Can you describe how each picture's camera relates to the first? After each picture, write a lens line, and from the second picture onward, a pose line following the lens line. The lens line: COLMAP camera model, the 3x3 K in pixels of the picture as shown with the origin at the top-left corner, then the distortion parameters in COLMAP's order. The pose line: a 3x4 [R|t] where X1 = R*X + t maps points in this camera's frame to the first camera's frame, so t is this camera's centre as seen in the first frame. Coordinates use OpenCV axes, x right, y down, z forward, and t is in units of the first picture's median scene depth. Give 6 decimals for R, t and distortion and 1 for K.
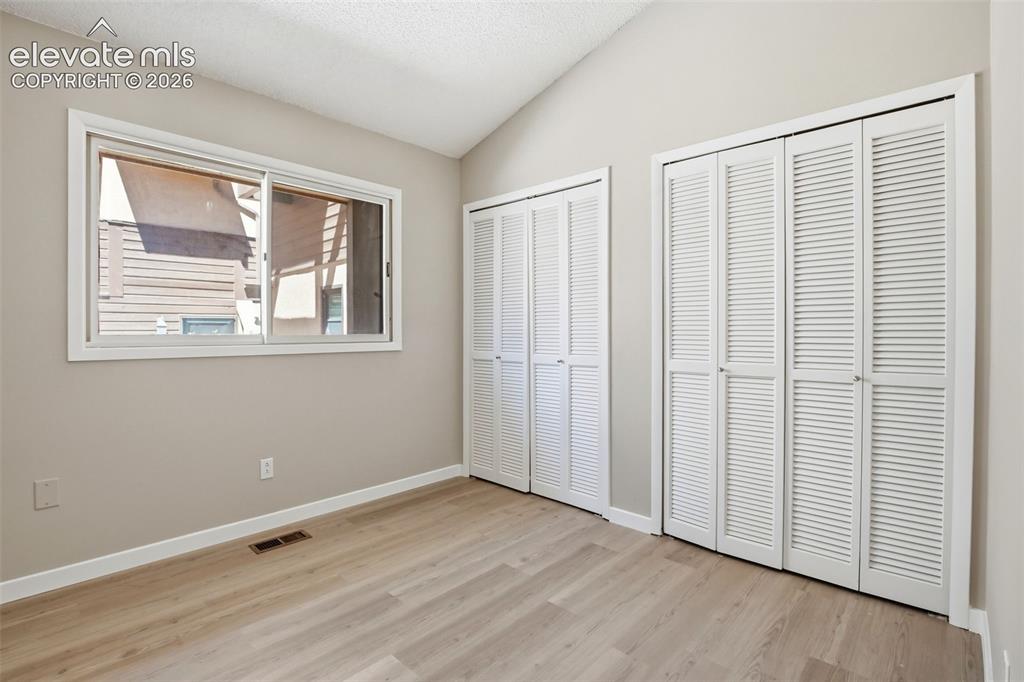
lens RADIAL K [[483.4, 0, 518.3], [0, 483.4, 336.1], [0, 0, 1]] dist [-0.031020, 0.000259]
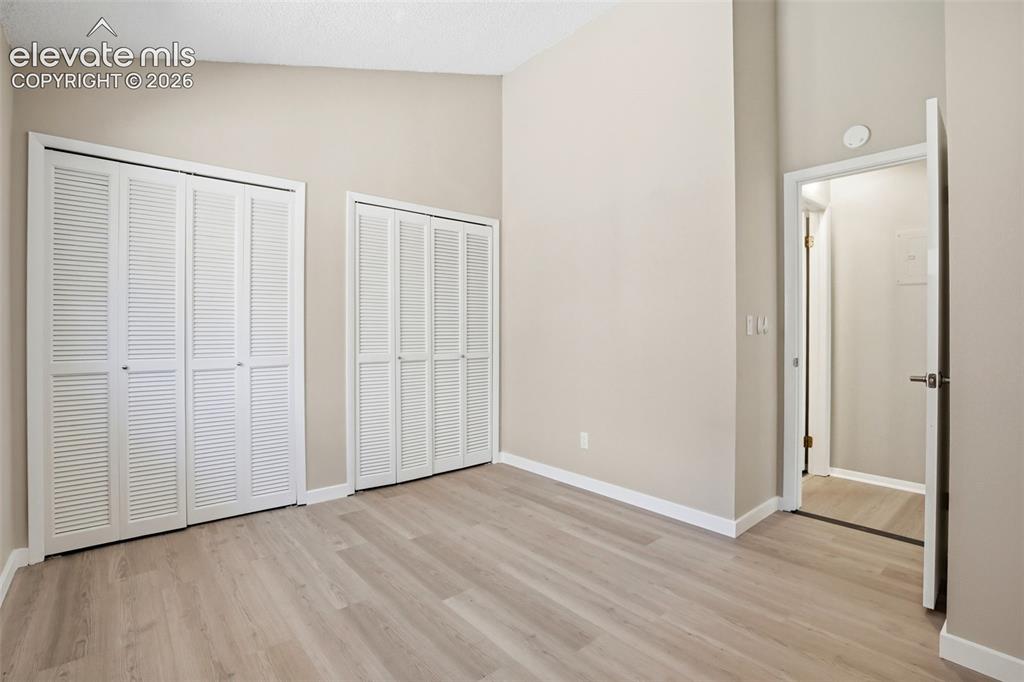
lens RADIAL K [[483.4, 0, 518.3], [0, 483.4, 336.1], [0, 0, 1]] dist [-0.031020, 0.000259]
pose [[0.107541, -0.003004, 0.994196, -0.990844], [0.016109, 0.999869, 0.001279, 0.006960], [-0.994070, 0.015877, 0.107576, 0.465369]]
